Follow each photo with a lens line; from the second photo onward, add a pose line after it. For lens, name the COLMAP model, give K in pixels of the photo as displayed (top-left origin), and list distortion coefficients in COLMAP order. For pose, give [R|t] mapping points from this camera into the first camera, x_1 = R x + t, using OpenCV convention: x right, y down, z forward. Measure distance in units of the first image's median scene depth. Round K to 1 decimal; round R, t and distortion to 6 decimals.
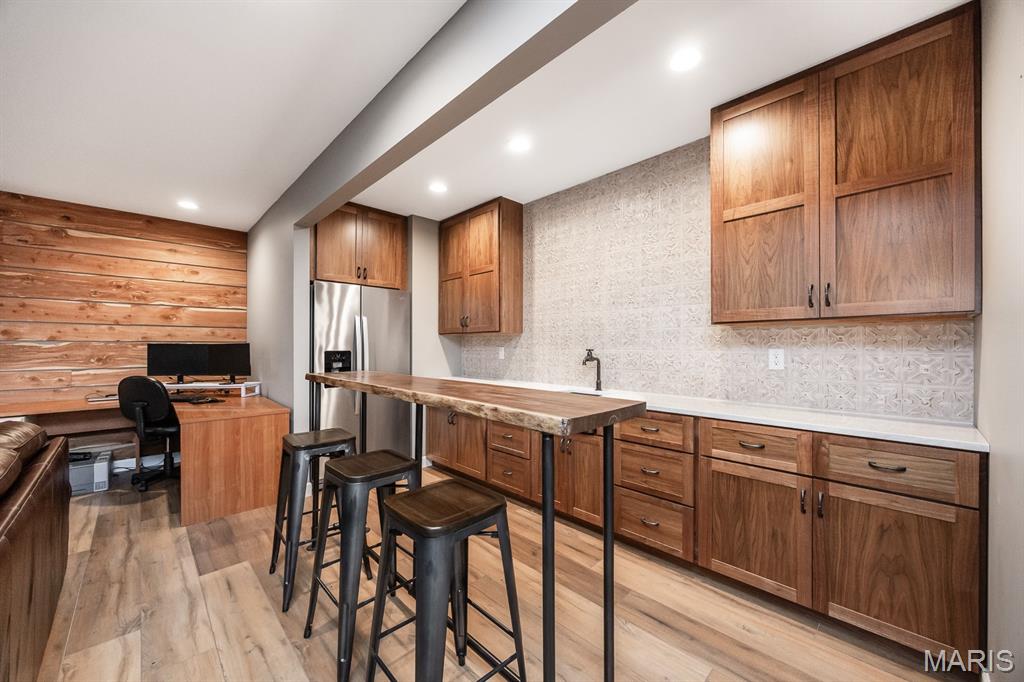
lens RADIAL K [[391.6, 0, 509.4], [0, 391.6, 346.0], [0, 0, 1]] dist [0.001160, -0.001132]
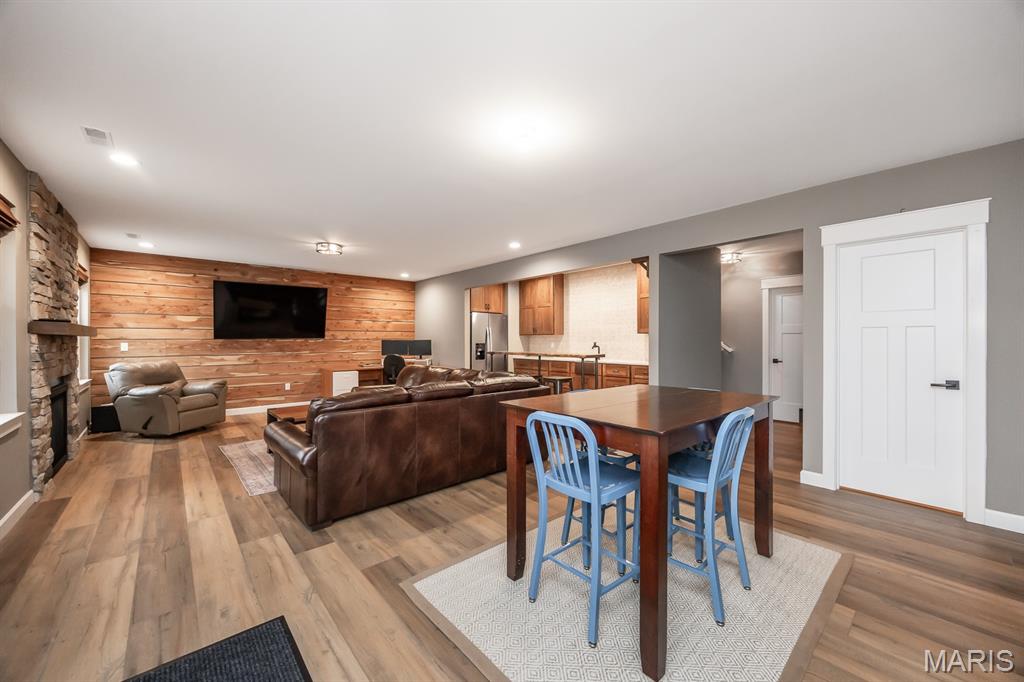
lens RADIAL K [[391.6, 0, 501.0], [0, 391.6, 340.6], [0, 0, 1]] dist [0.001160, -0.001132]
pose [[0.998487, -0.001075, -0.054973, -0.229858], [0.001089, 0.999999, 0.000227, -0.003376], [0.054973, -0.000286, 0.998488, -1.381047]]
